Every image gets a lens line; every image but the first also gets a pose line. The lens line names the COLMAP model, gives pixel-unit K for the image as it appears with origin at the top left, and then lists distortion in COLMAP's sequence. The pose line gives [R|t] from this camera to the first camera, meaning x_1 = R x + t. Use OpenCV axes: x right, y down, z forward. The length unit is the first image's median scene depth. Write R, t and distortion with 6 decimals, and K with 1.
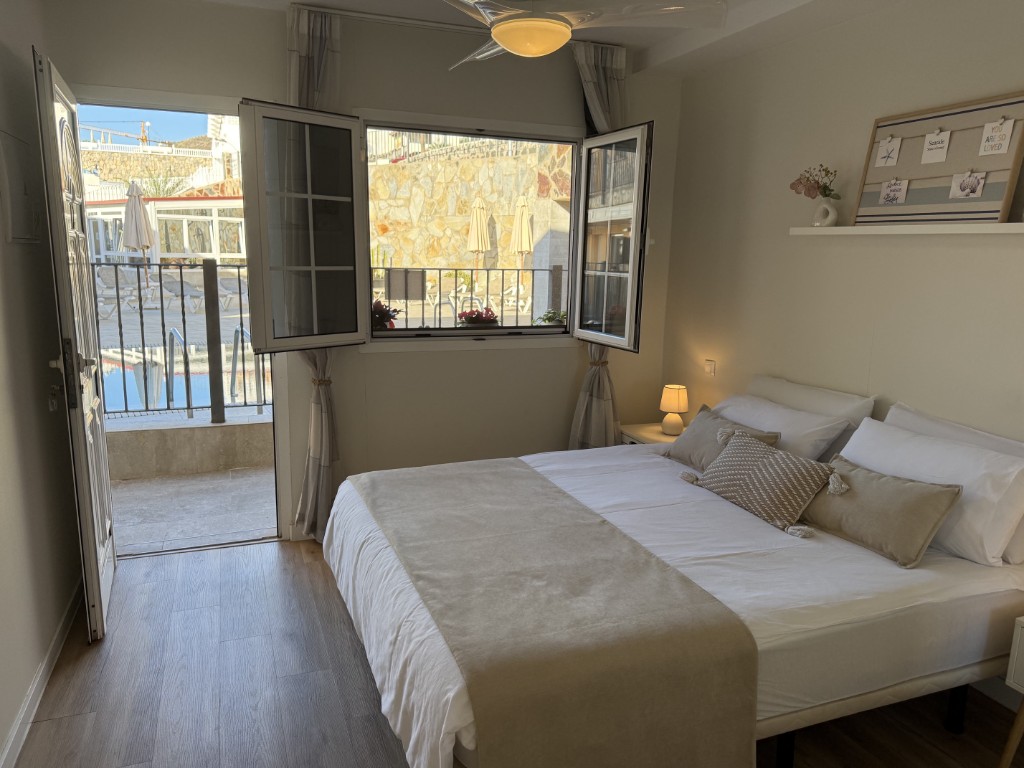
lens RADIAL K [[722.1, 0, 512.0], [0, 722.1, 386.4], [0, 0, 1]] dist [0.054501, -0.067825]
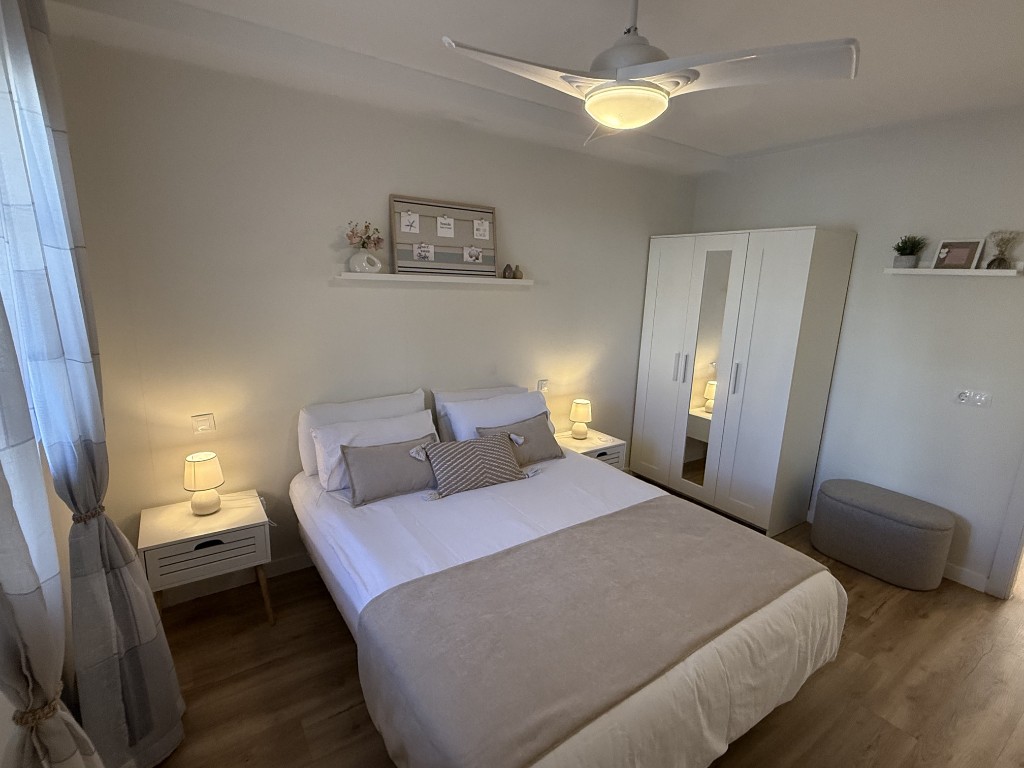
lens RADIAL K [[501.0, 0, 507.8], [0, 501.0, 391.1], [0, 0, 1]] dist [0.002620, -0.001235]
pose [[-0.220108, -0.243097, 0.944699, -0.521674], [0.140608, 0.950429, 0.277332, -0.252680], [-0.965288, 0.193876, -0.175016, 1.049847]]
